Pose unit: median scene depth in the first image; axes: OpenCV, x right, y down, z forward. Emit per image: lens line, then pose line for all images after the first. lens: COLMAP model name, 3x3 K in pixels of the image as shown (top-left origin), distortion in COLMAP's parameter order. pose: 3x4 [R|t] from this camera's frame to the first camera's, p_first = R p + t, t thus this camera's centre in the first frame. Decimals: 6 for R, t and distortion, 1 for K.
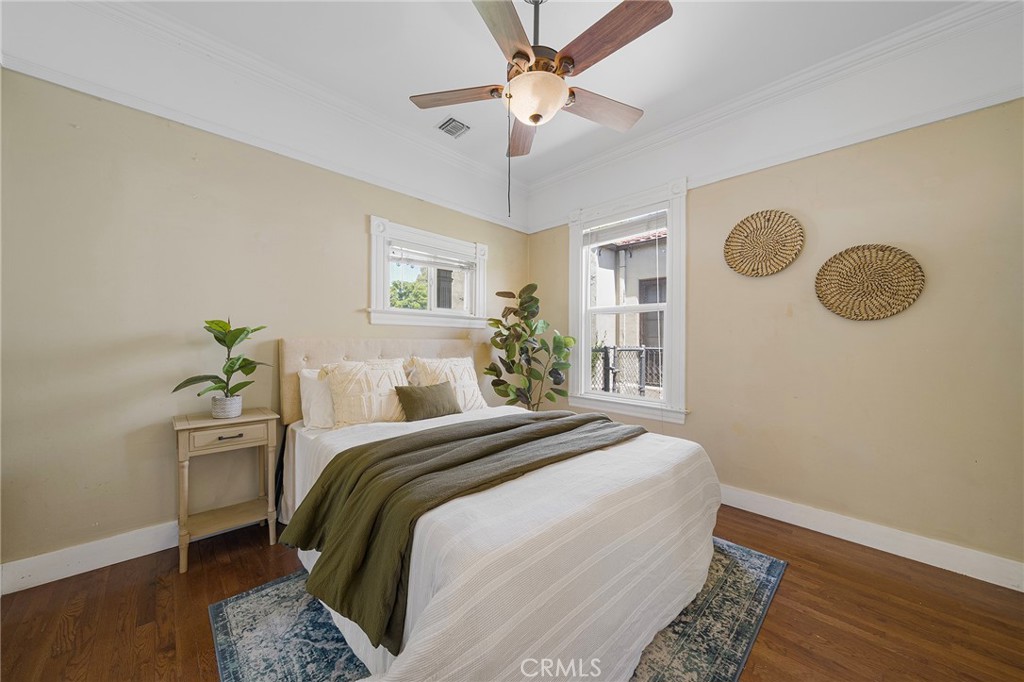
lens RADIAL K [[353.1, 0, 509.7], [0, 353.1, 340.3], [0, 0, 1]] dist [0.000279, 0.000065]
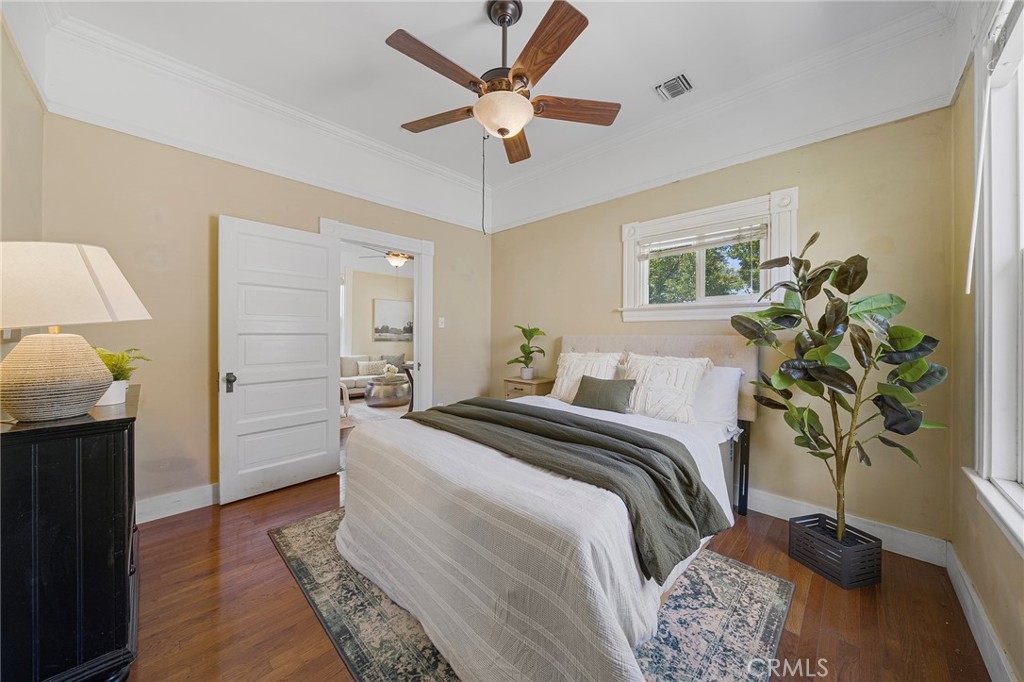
lens RADIAL K [[353.1, 0, 509.7], [0, 353.1, 340.3], [0, 0, 1]] dist [0.000279, 0.000065]
pose [[0.037881, 0.003462, -0.999276, 0.907116], [-0.006195, 0.999976, 0.003229, 0.013541], [0.999263, 0.006068, 0.037901, 0.769852]]
